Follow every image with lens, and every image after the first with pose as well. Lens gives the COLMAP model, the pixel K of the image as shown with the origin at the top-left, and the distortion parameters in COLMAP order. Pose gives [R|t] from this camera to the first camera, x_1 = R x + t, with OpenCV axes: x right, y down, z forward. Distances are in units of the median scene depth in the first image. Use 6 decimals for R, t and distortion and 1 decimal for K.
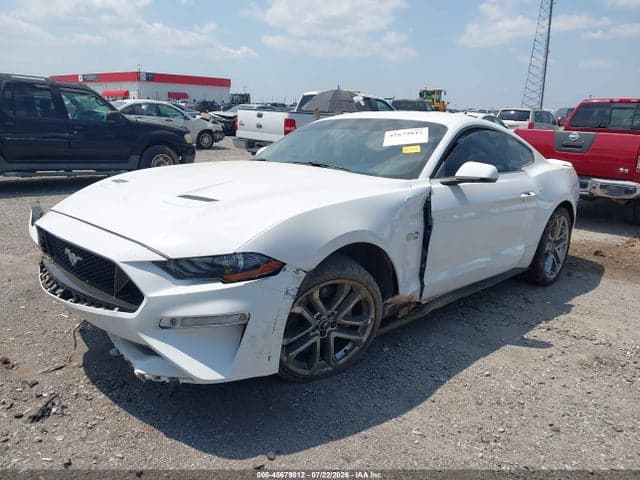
lens RADIAL K [[505.0, 0, 314.9], [0, 505.0, 239.4], [0, 0, 1]] dist [0.038856, -0.048377]
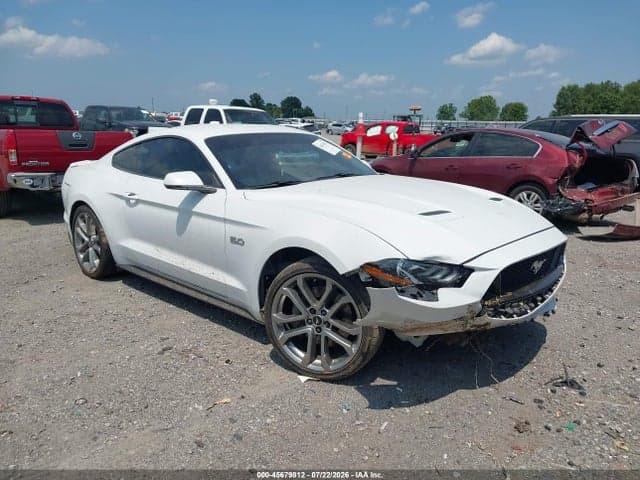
lens RADIAL K [[505.0, 0, 314.9], [0, 505.0, 239.4], [0, 0, 1]] dist [0.038856, -0.048377]
pose [[-0.020795, -0.255154, 0.966677, -0.484947], [0.215389, 0.943038, 0.253548, -0.132630], [-0.976307, 0.213484, 0.035346, 0.432109]]
